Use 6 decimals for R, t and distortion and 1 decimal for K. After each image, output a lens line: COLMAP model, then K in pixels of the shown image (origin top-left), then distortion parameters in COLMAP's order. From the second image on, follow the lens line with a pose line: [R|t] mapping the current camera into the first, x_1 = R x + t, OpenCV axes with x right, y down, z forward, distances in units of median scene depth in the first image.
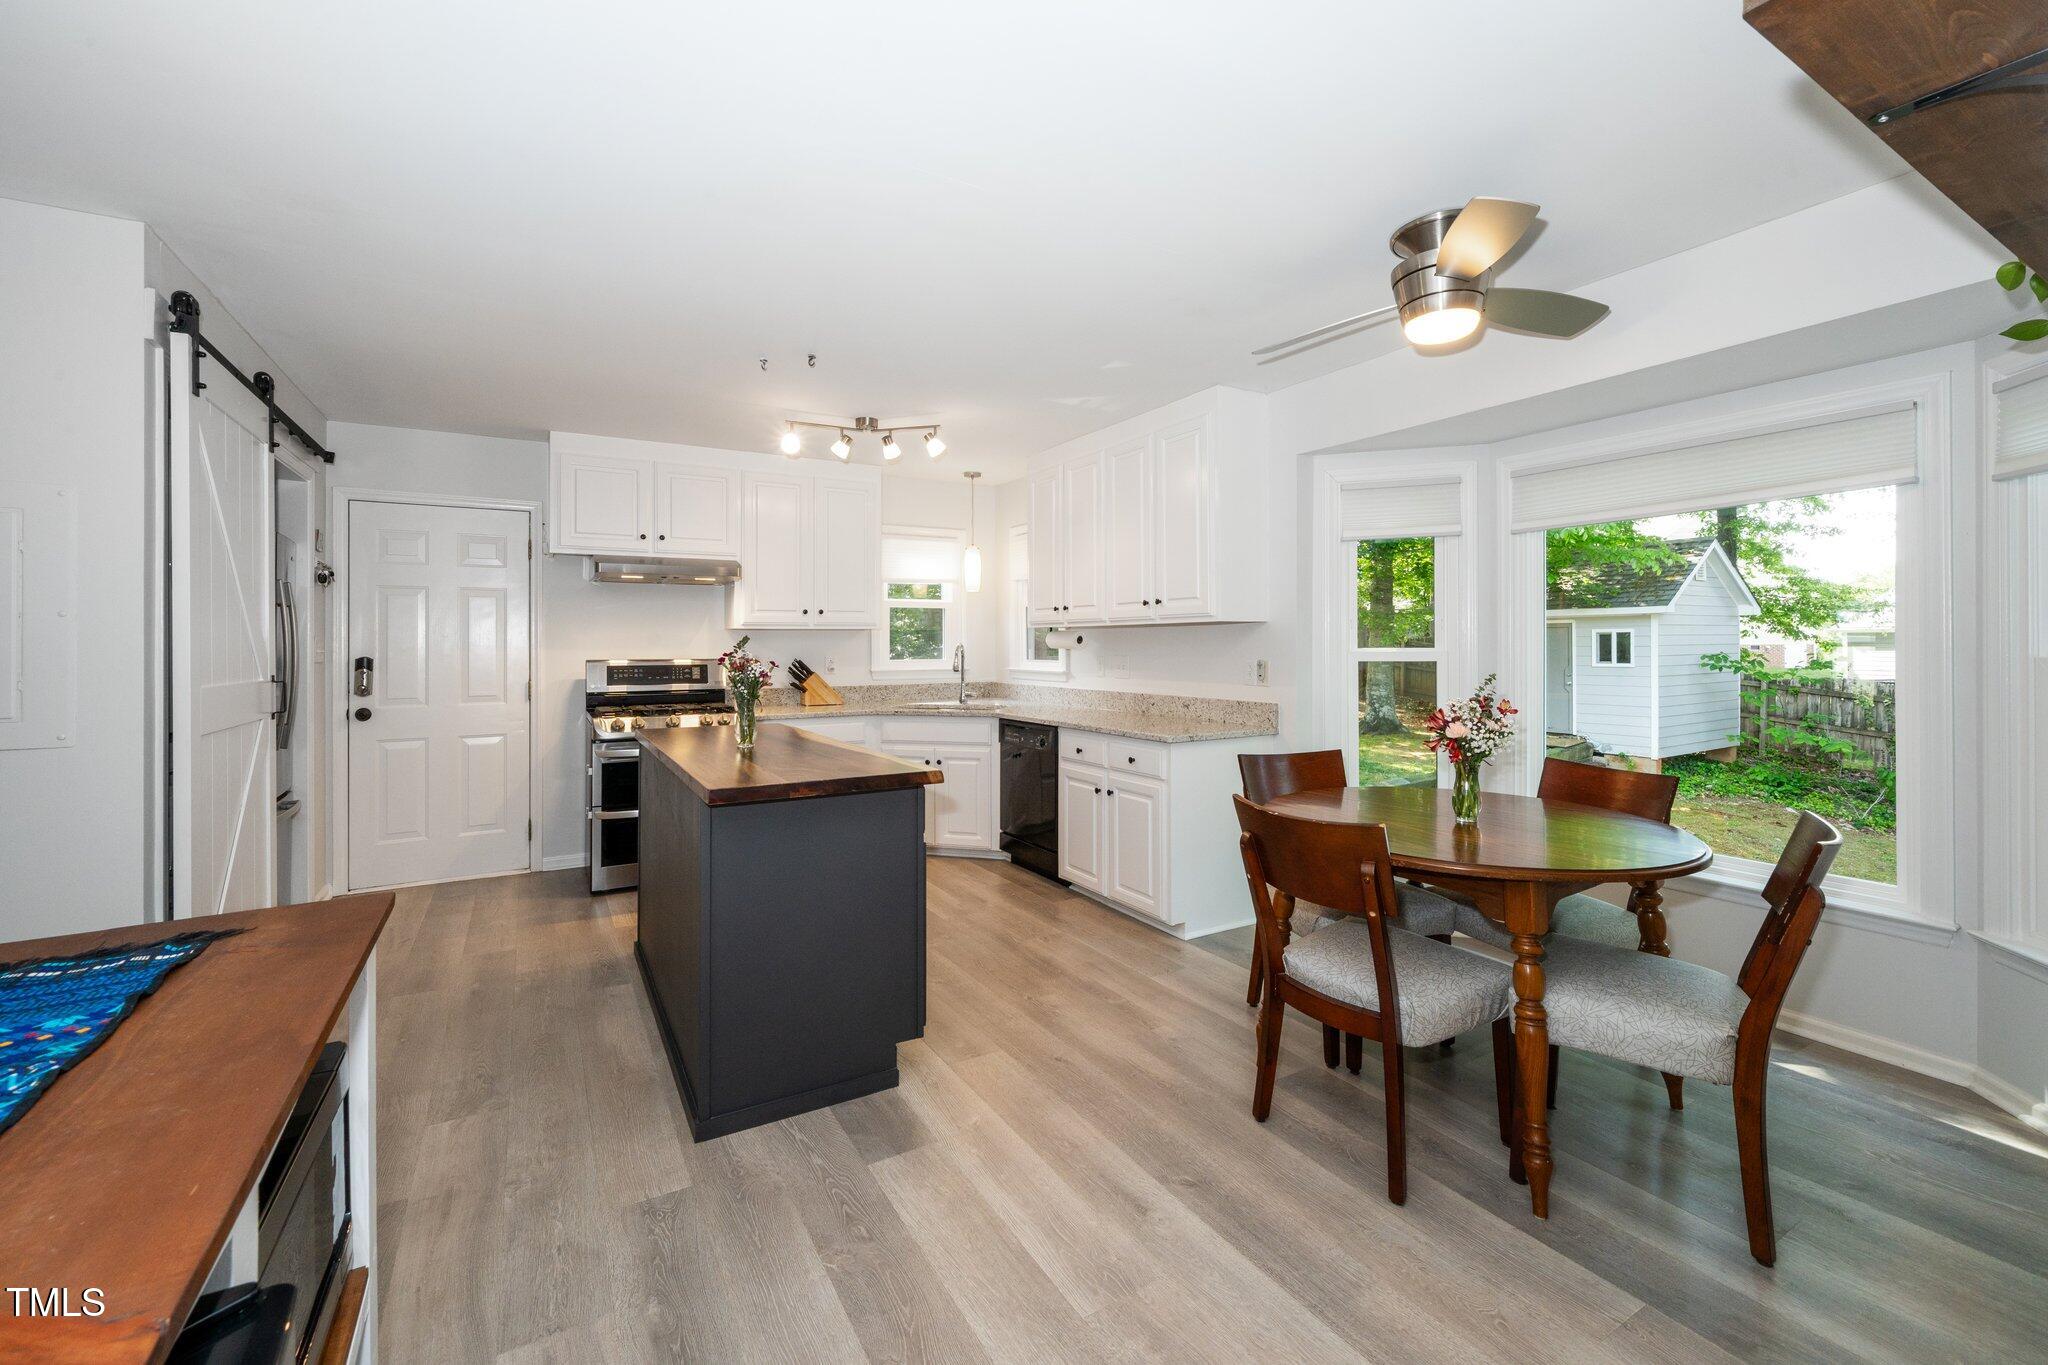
lens RADIAL K [[837.3, 0, 1022.1], [0, 837.3, 640.3], [0, 0, 1]] dist [0.002558, 0.000323]
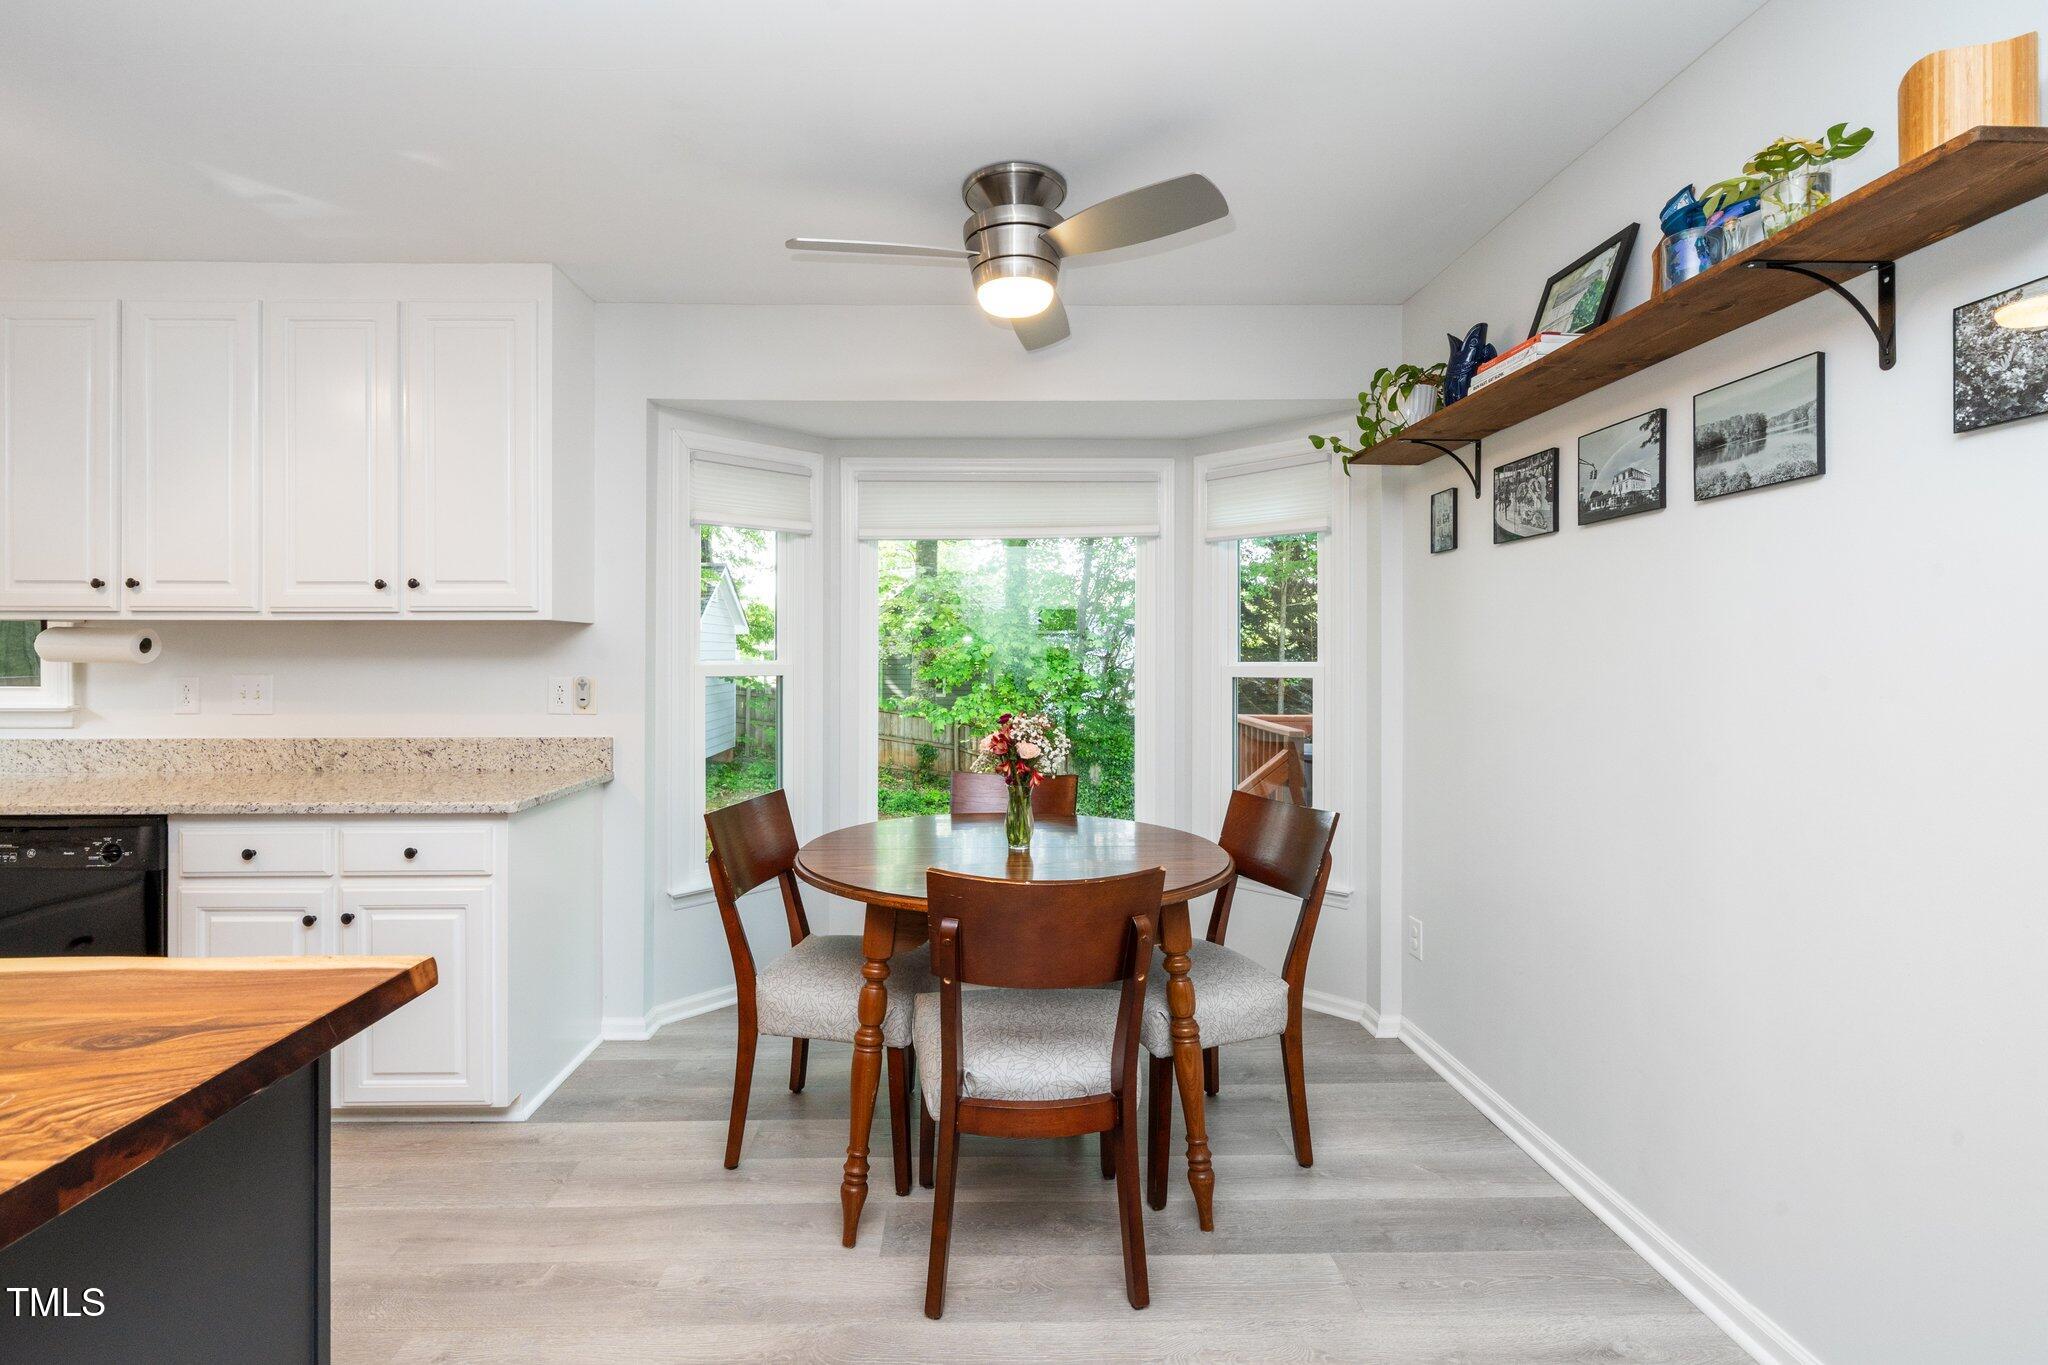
lens RADIAL K [[905.7, 0, 982.2], [0, 905.7, 663.9], [0, 0, 1]] dist [-0.003025, -0.000035]
pose [[0.493801, -0.002646, 0.869571, -0.172290], [-0.006556, 0.999956, 0.006765, 0.003714], [-0.869550, -0.009042, 0.493762, 0.274021]]
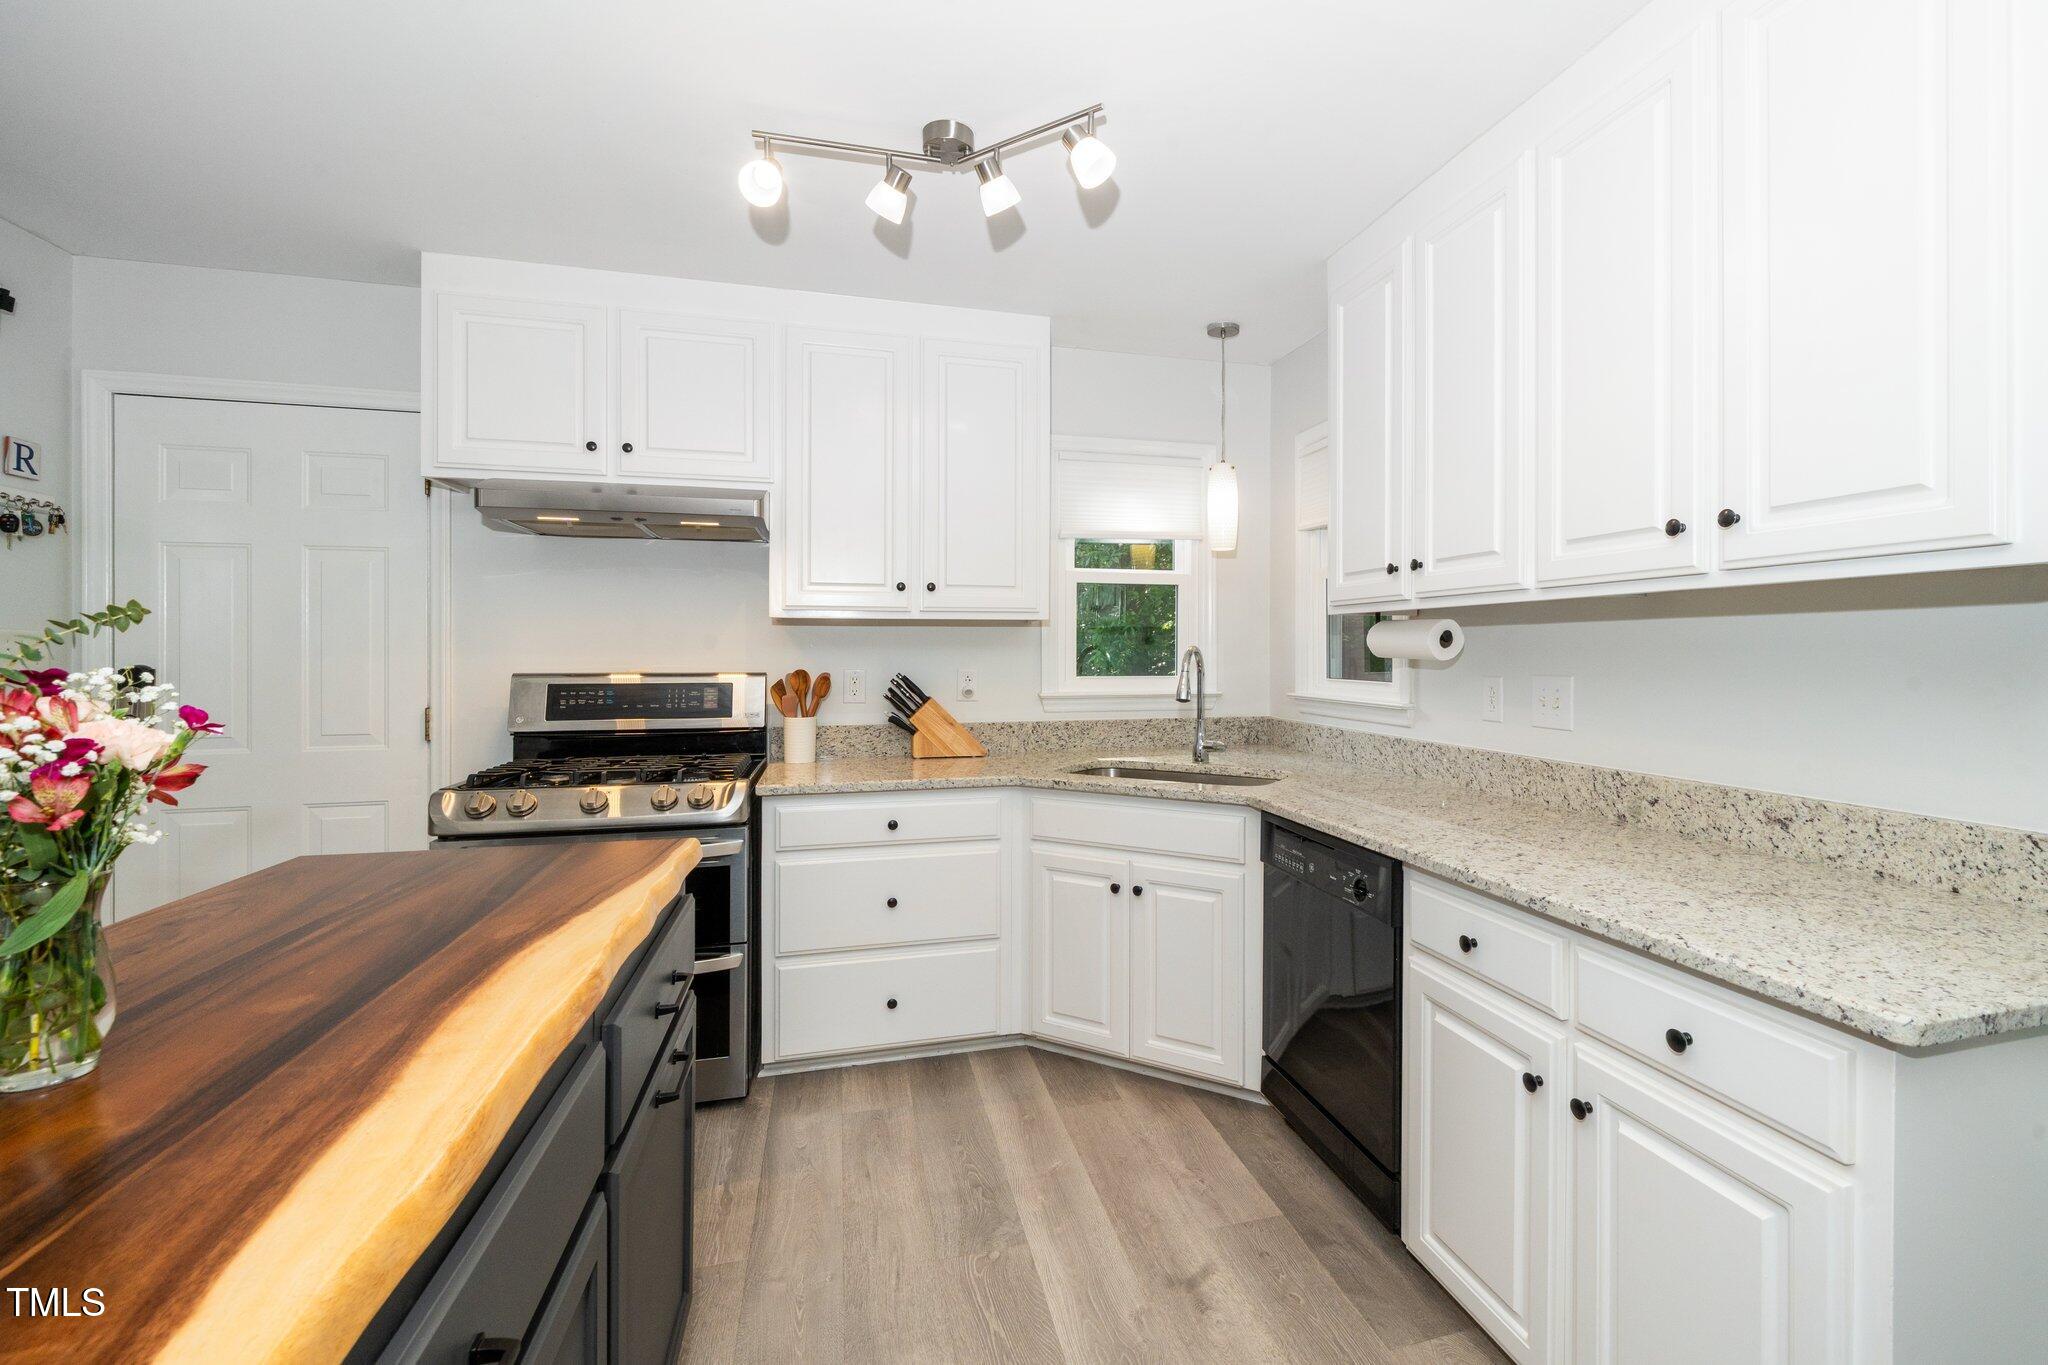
lens RADIAL K [[905.7, 0, 1110.1], [0, 905.7, 649.2], [0, 0, 1]] dist [-0.003025, -0.000035]
pose [[0.971788, 0.003338, -0.235834, 0.008869], [-0.002643, 0.999991, 0.003263, 0.004008], [0.235843, -0.002548, 0.971788, 0.508763]]
